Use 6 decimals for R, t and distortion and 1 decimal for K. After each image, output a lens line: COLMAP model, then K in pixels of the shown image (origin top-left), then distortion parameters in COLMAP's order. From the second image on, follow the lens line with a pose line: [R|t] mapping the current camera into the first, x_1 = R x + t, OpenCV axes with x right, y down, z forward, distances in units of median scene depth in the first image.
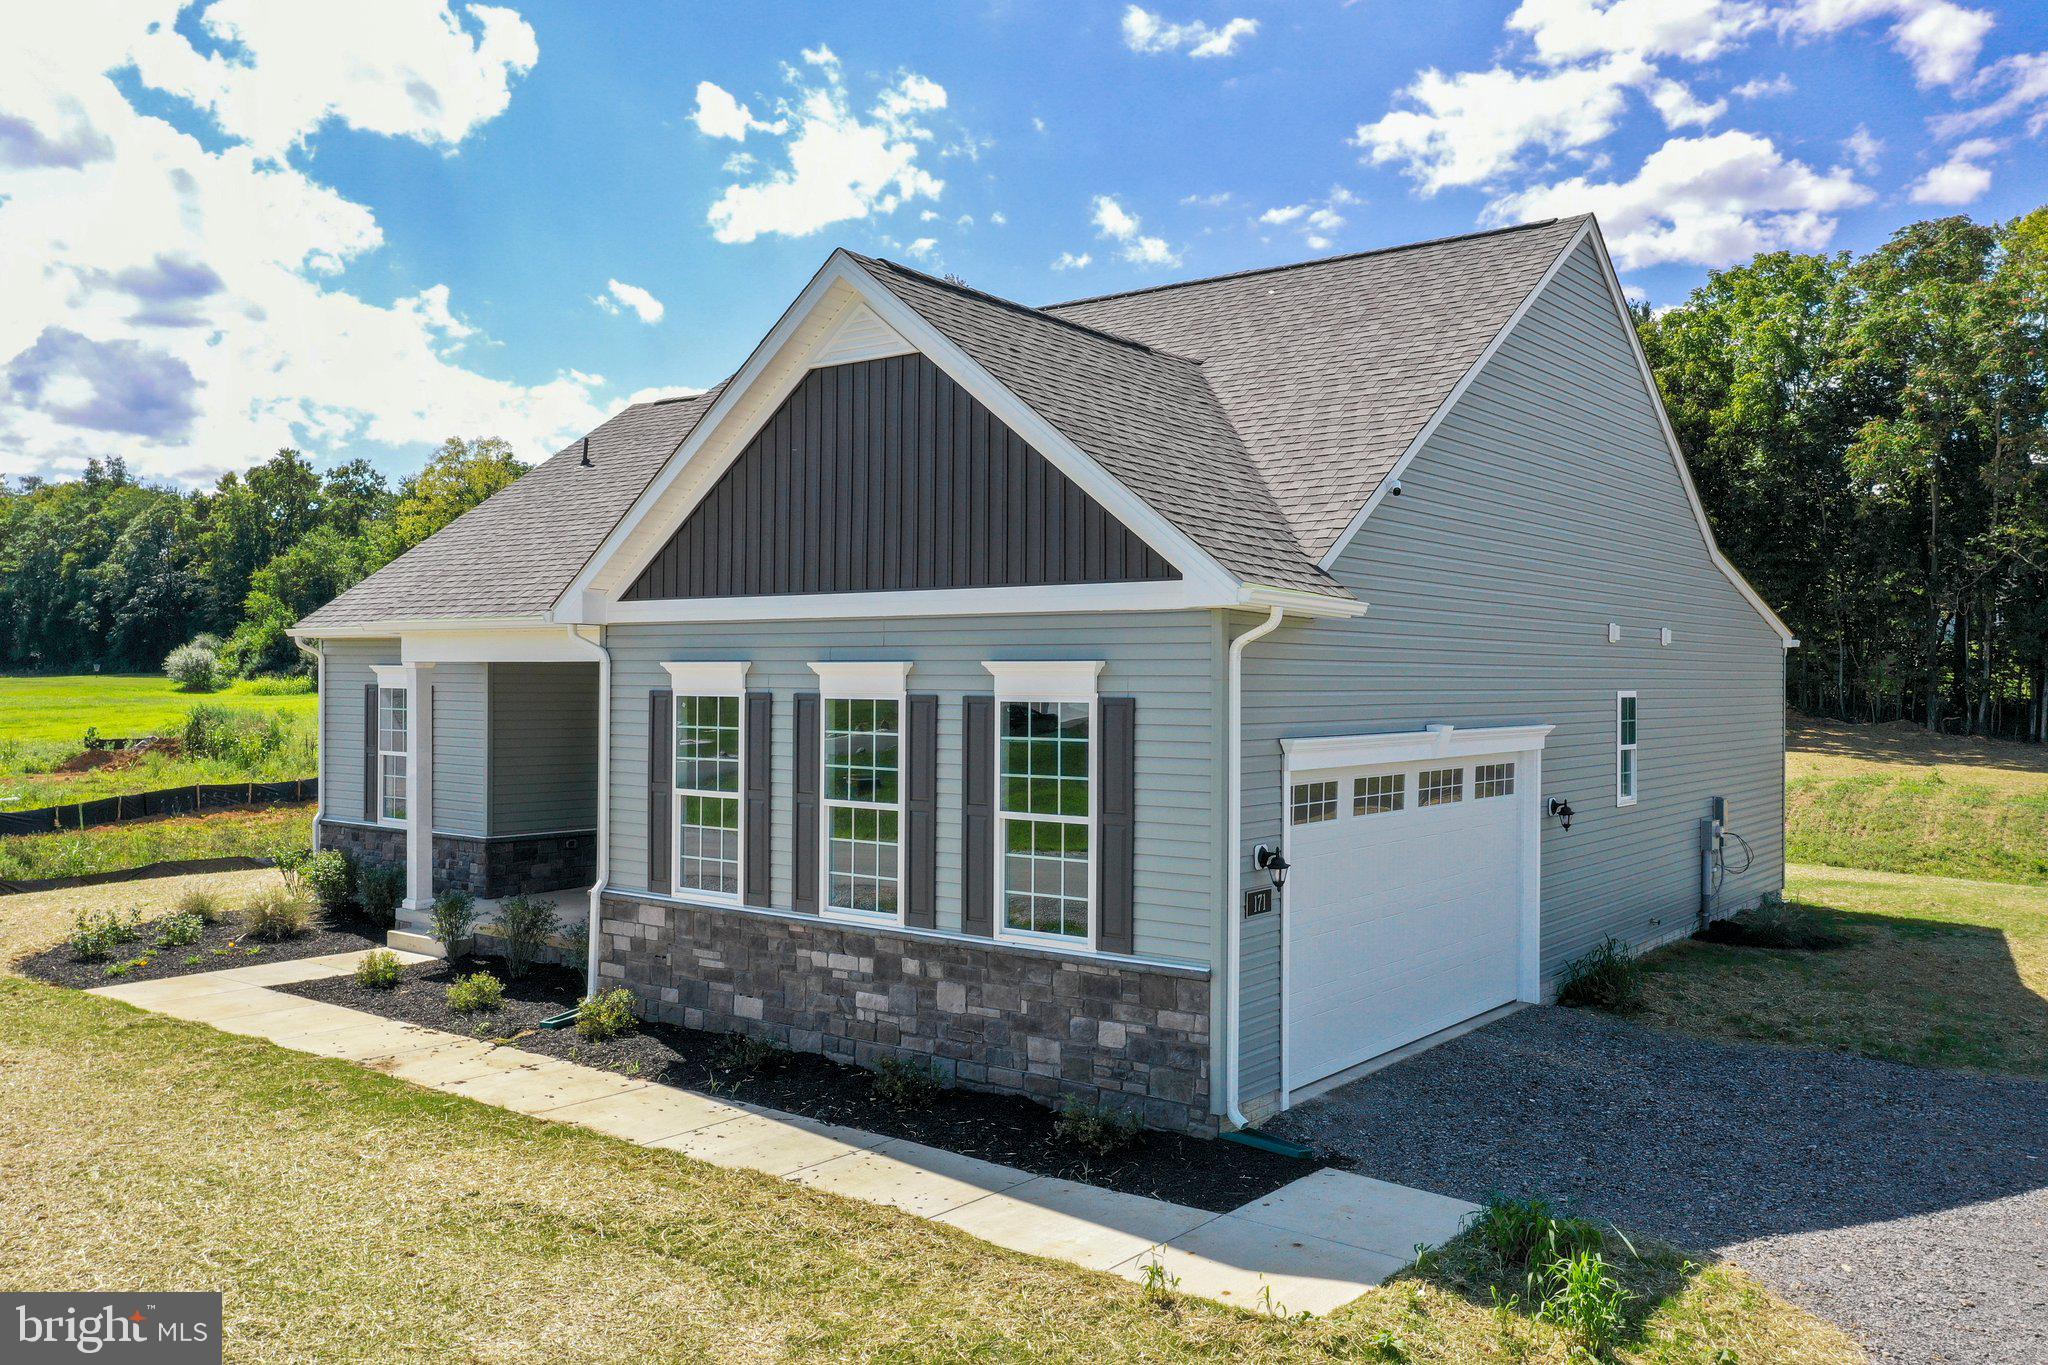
lens RADIAL K [[1672.7, 0, 973.6], [0, 1672.7, 706.5], [0, 0, 1]] dist [0.002841, -0.012453]
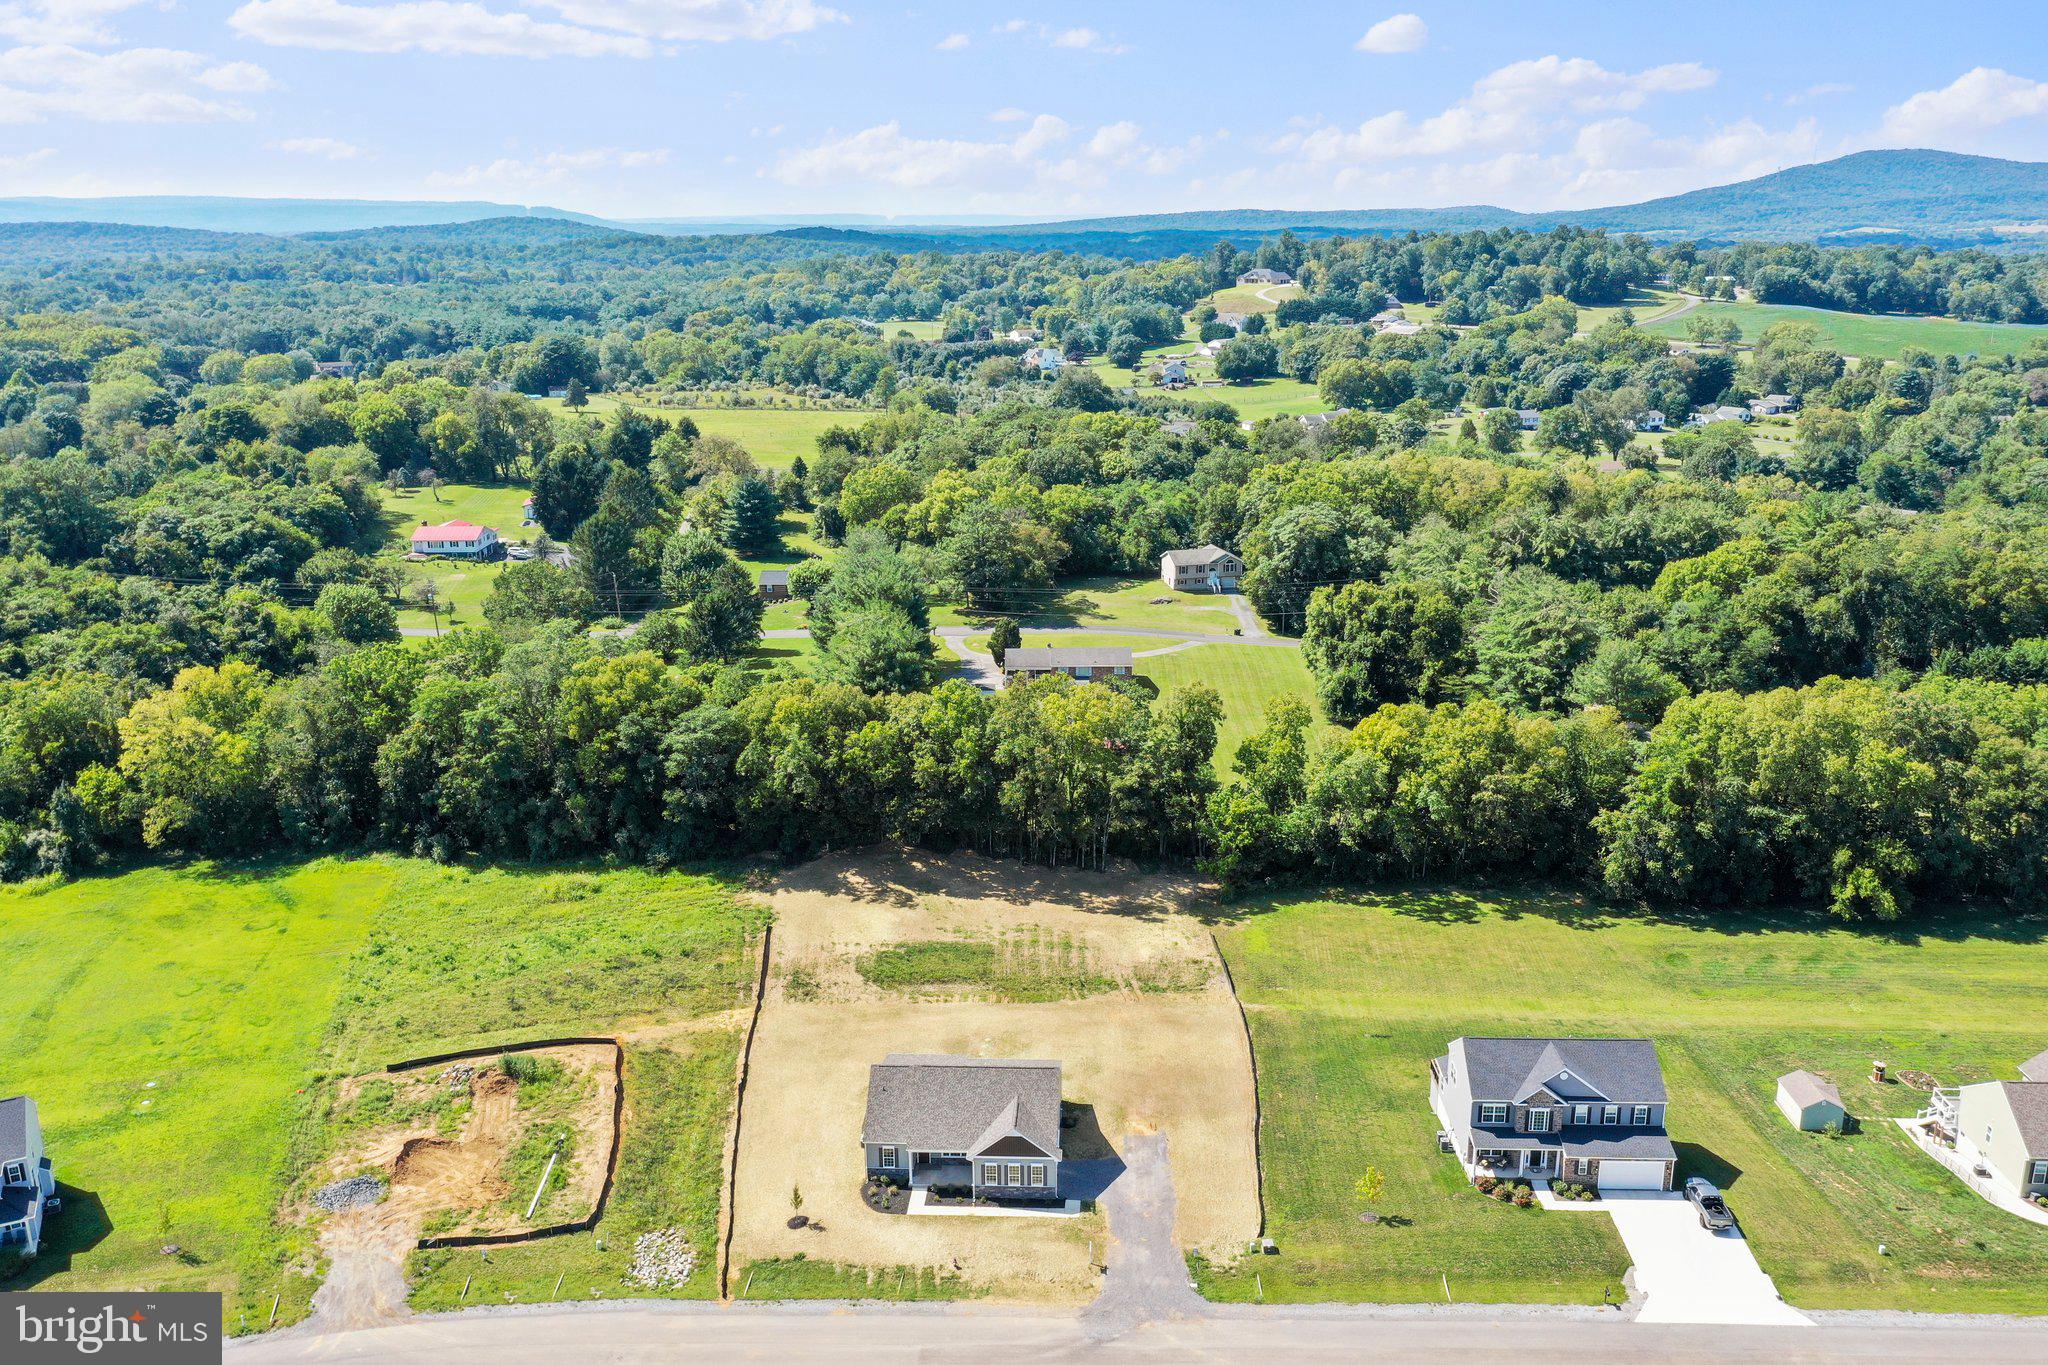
lens RADIAL K [[1586.5, 0, 1024.0], [0, 1586.5, 682.5], [0, 0, 1]] dist [0.008167, 0.009101]
pose [[0.794014, -0.184359, 0.579270, -4.636539], [0.017044, 0.959281, 0.281939, -5.070404], [-0.607661, -0.213990, 0.764825, -5.273447]]
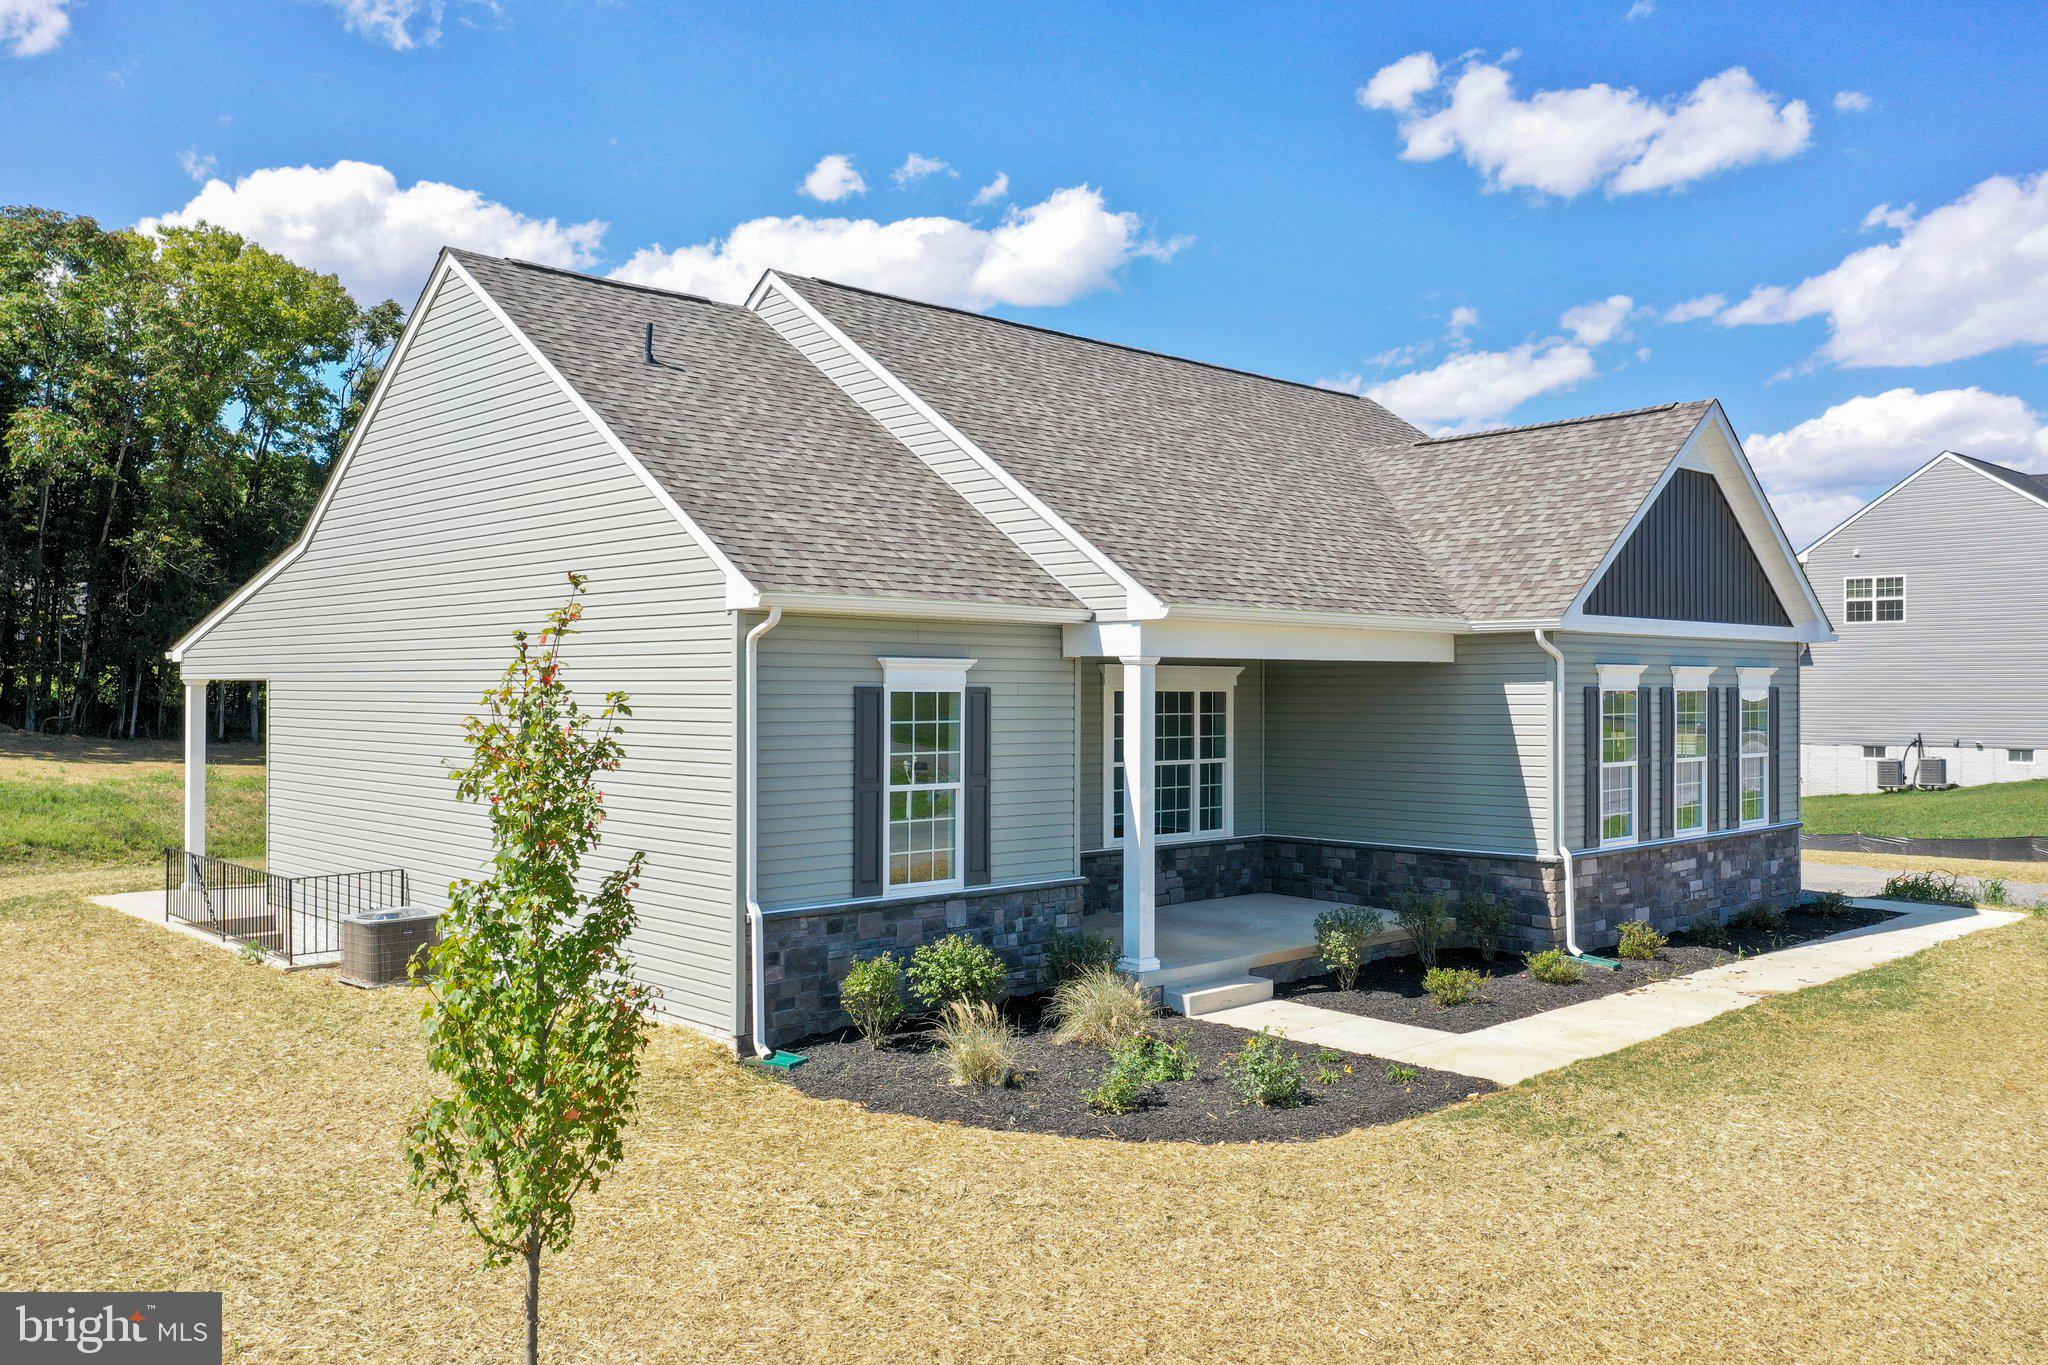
lens RADIAL K [[1586.5, 0, 1024.0], [0, 1586.5, 682.5], [0, 0, 1]] dist [0.008167, 0.009101]
pose [[0.128488, -0.005828, 0.991694, -1.490554], [0.009839, 0.999941, 0.004602, -0.023108], [-0.991662, 0.009166, 0.128537, 1.328478]]
